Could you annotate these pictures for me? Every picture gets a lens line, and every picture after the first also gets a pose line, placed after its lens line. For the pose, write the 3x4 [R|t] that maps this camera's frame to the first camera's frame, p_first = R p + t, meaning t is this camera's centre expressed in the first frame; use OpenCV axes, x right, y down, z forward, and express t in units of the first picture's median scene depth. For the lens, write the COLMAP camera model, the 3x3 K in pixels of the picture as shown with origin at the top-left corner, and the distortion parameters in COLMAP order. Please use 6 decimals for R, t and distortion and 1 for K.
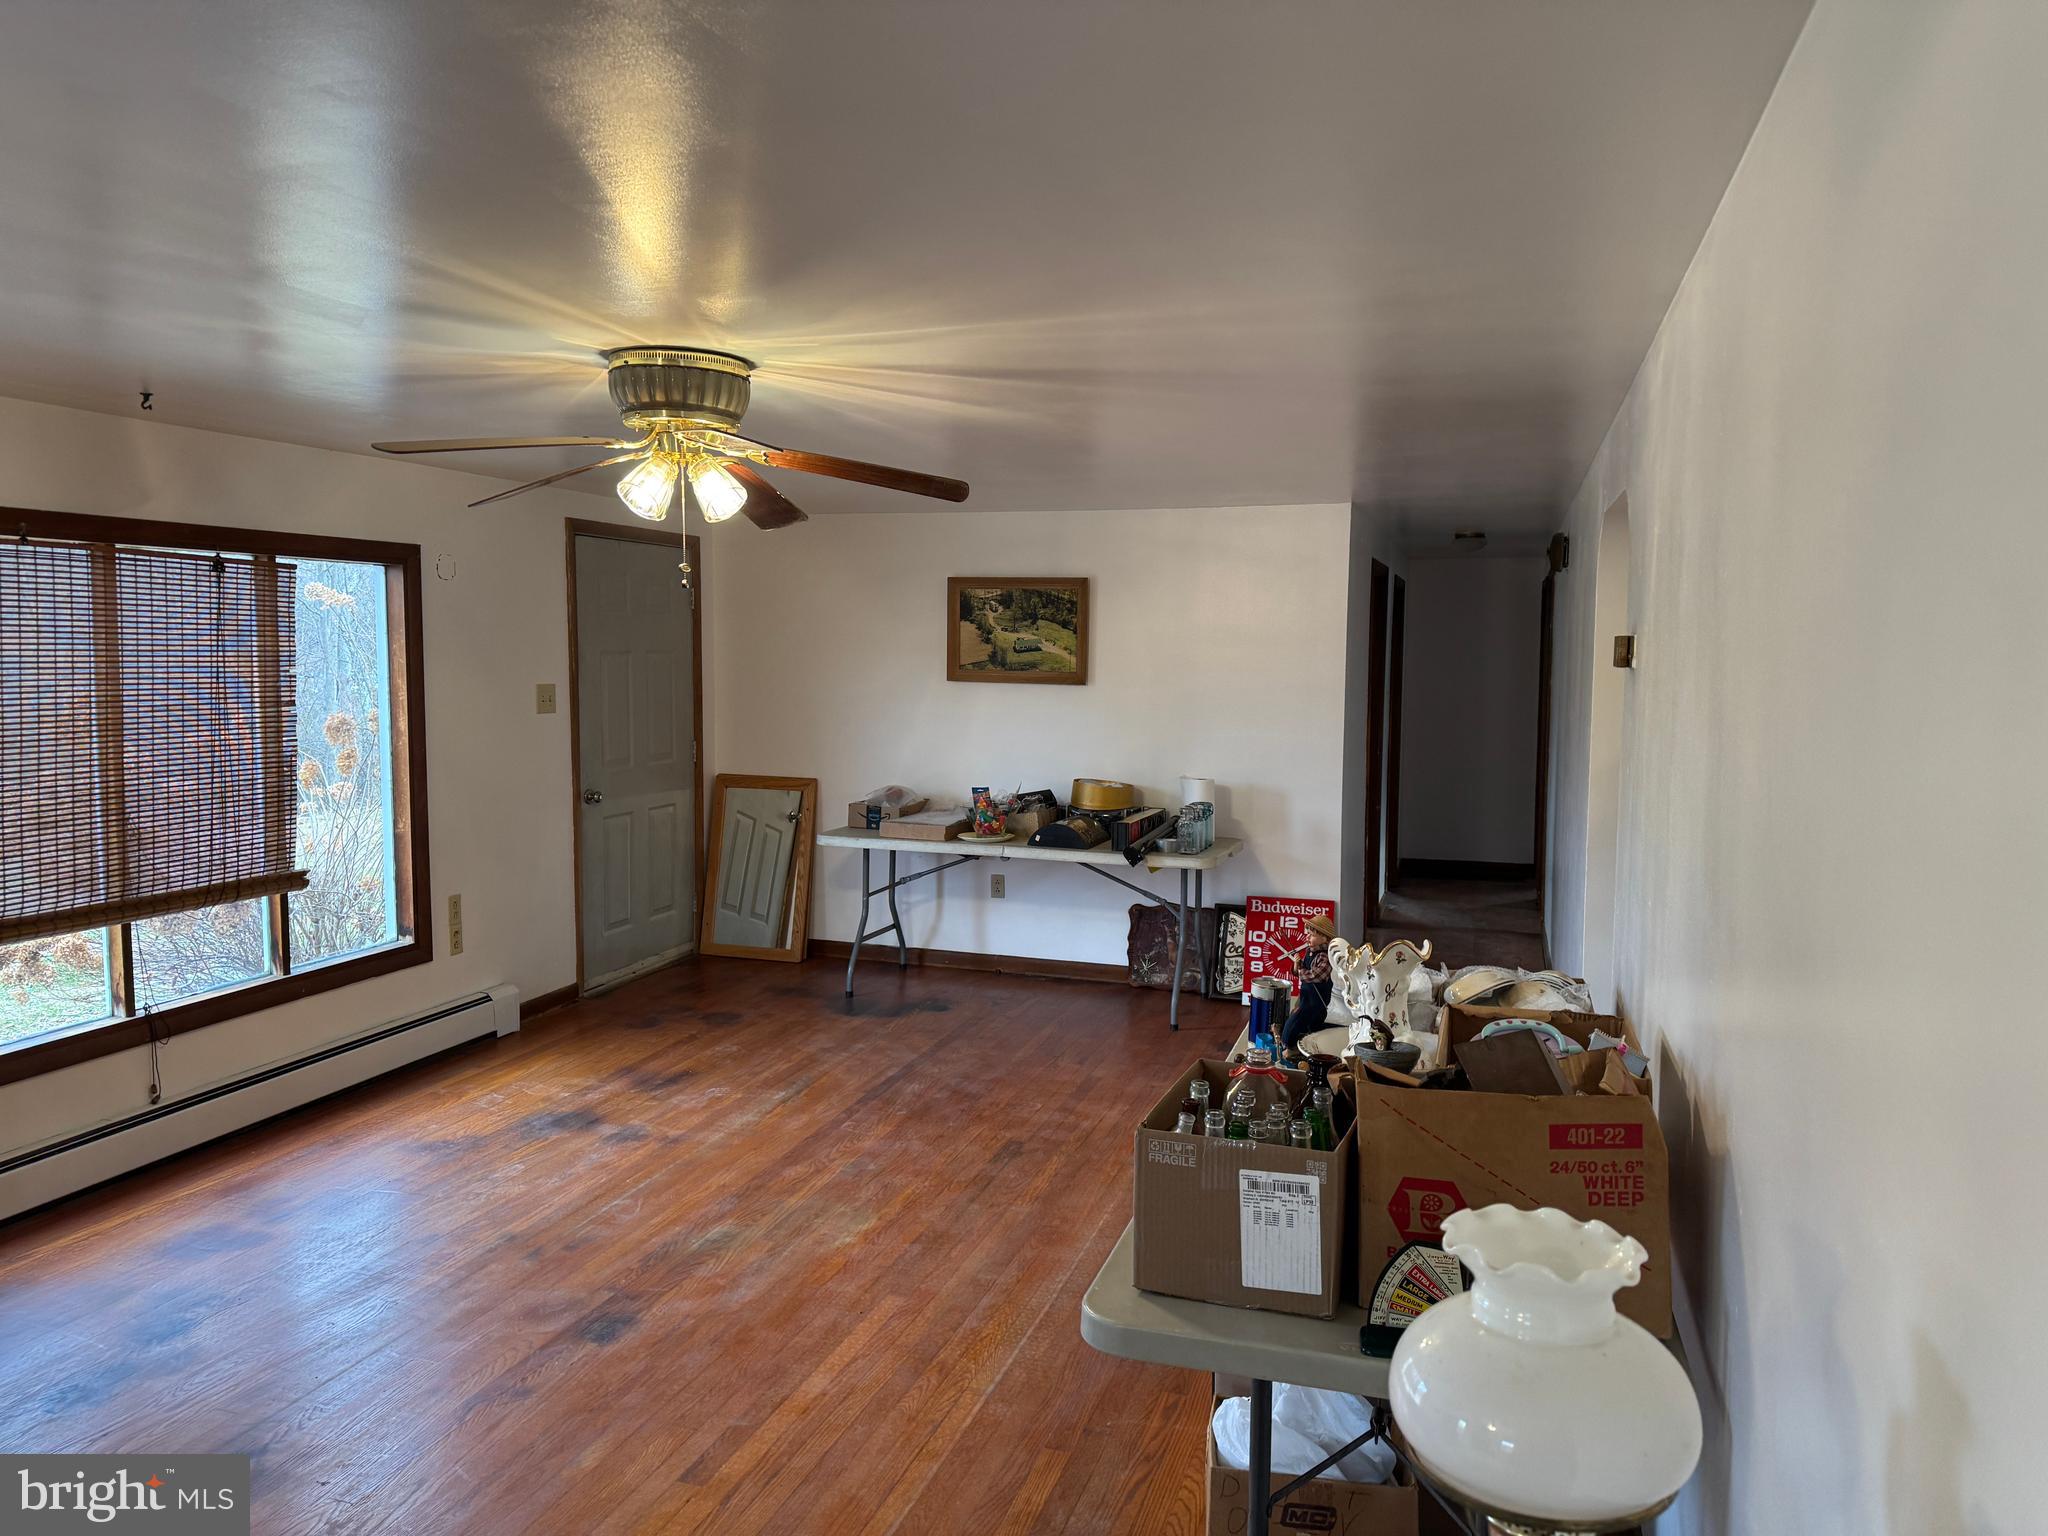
lens RADIAL K [[1439.4, 0, 1023.6], [0, 1439.4, 762.8], [0, 0, 1]] dist [0.079129, -0.082549]
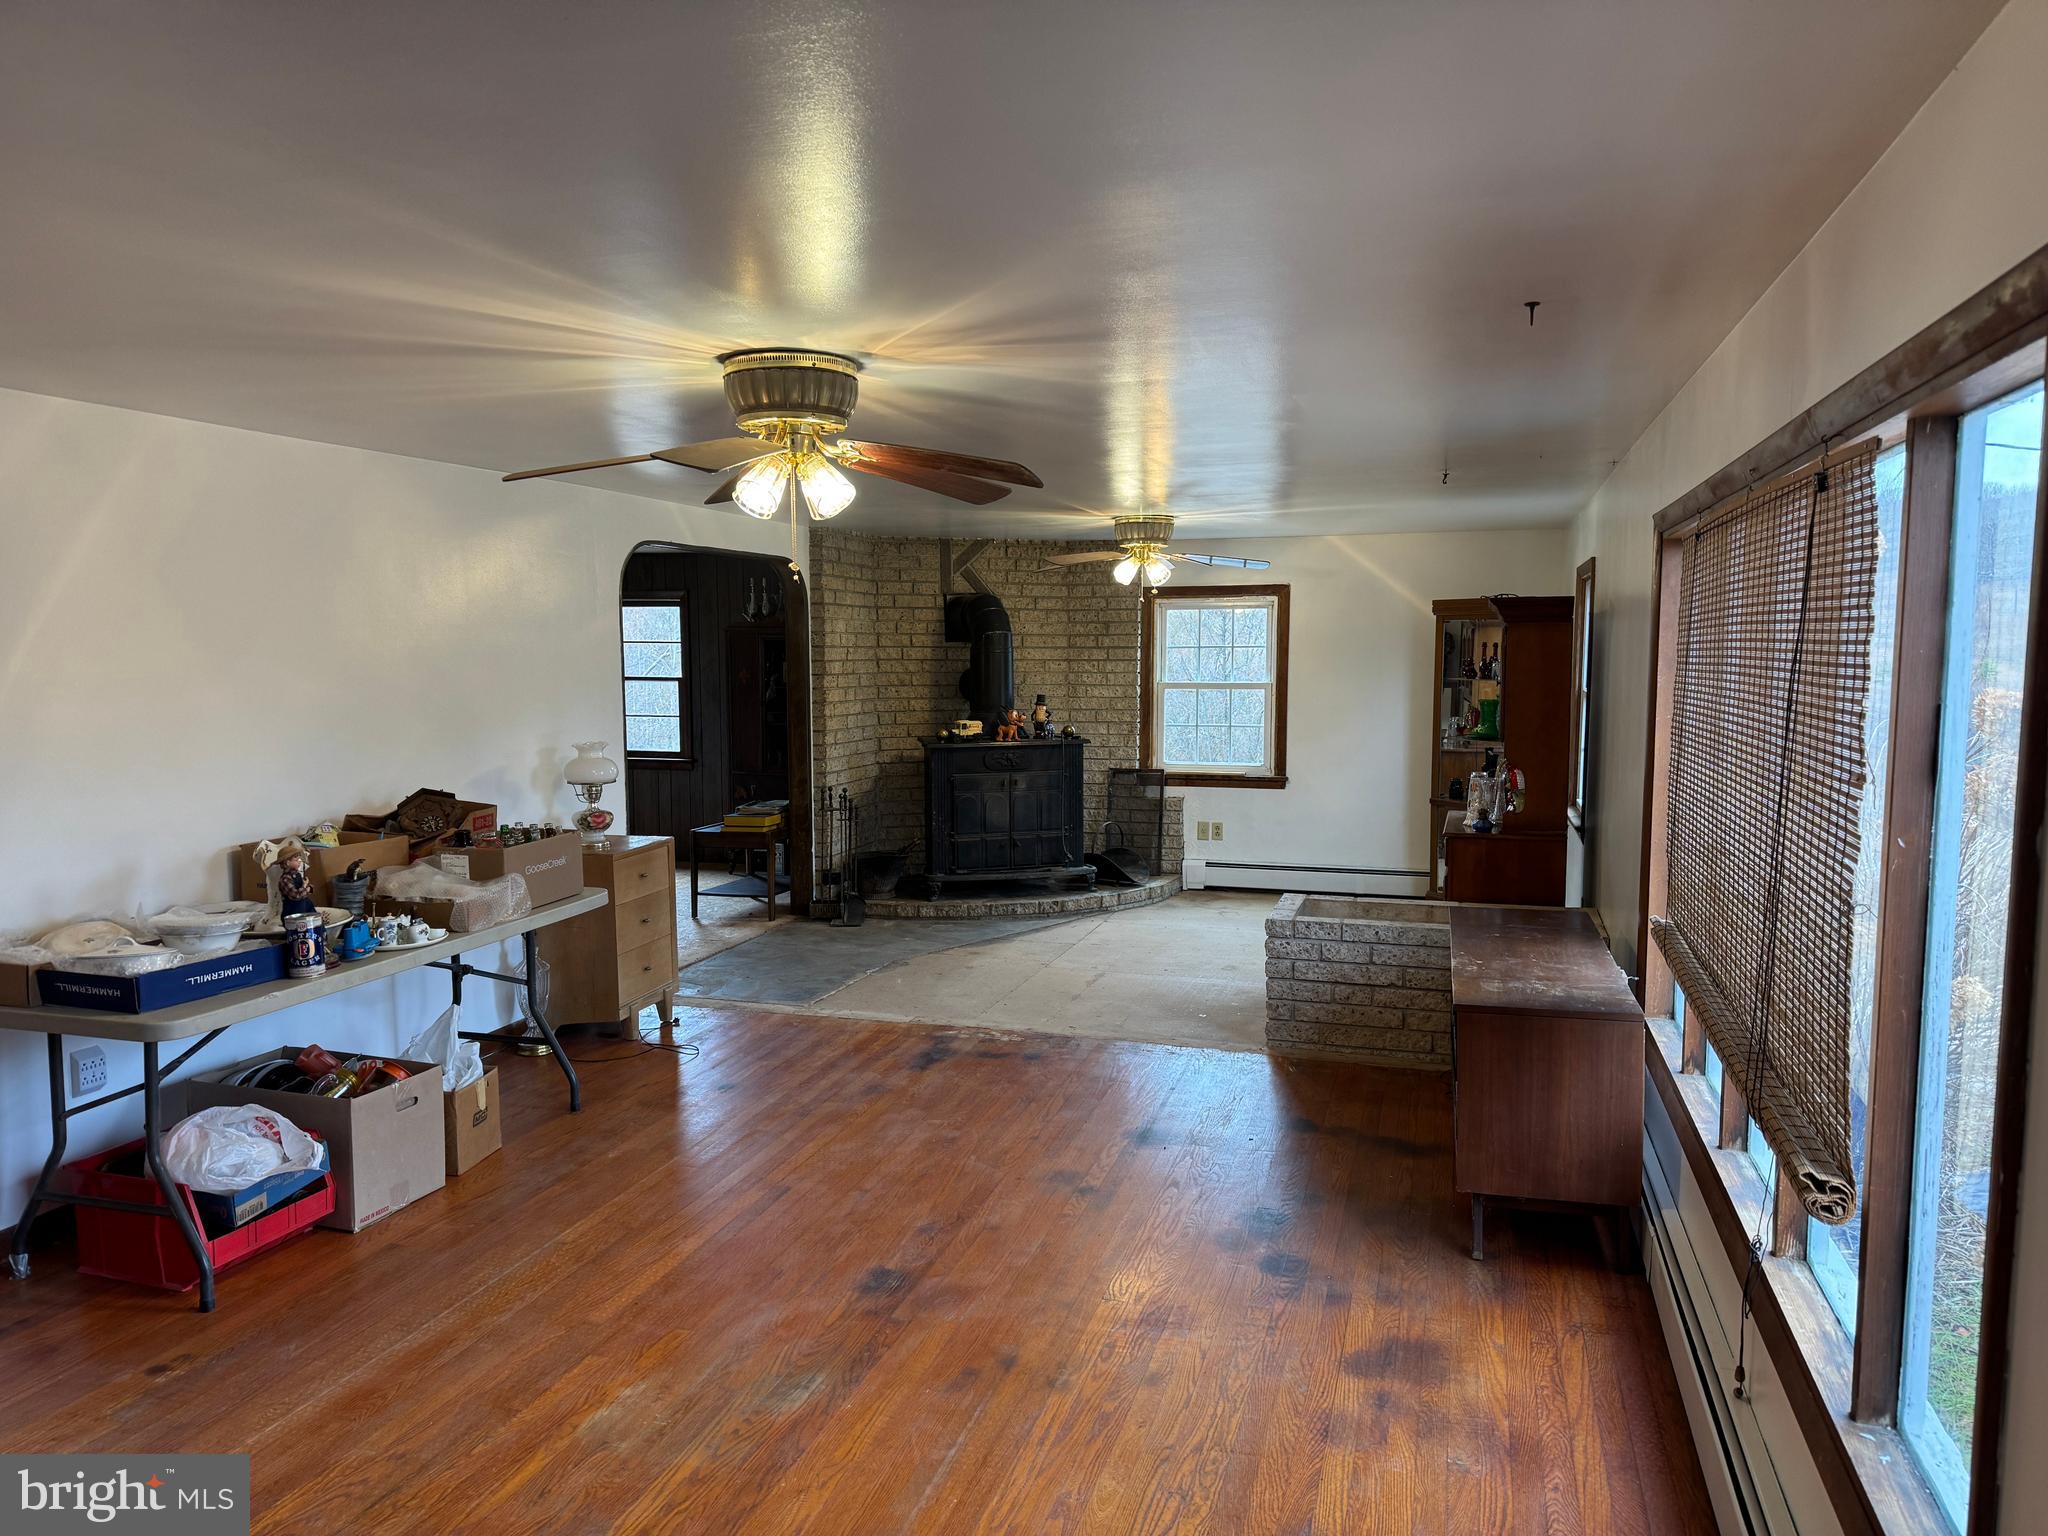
lens RADIAL K [[1439.4, 0, 1030.4], [0, 1439.4, 772.1], [0, 0, 1]] dist [0.079129, -0.082549]
pose [[-0.999645, 0.001442, -0.026598, -0.325075], [-0.003297, 0.984154, 0.177283, -0.147450], [0.026432, 0.177308, -0.983800, 1.759521]]
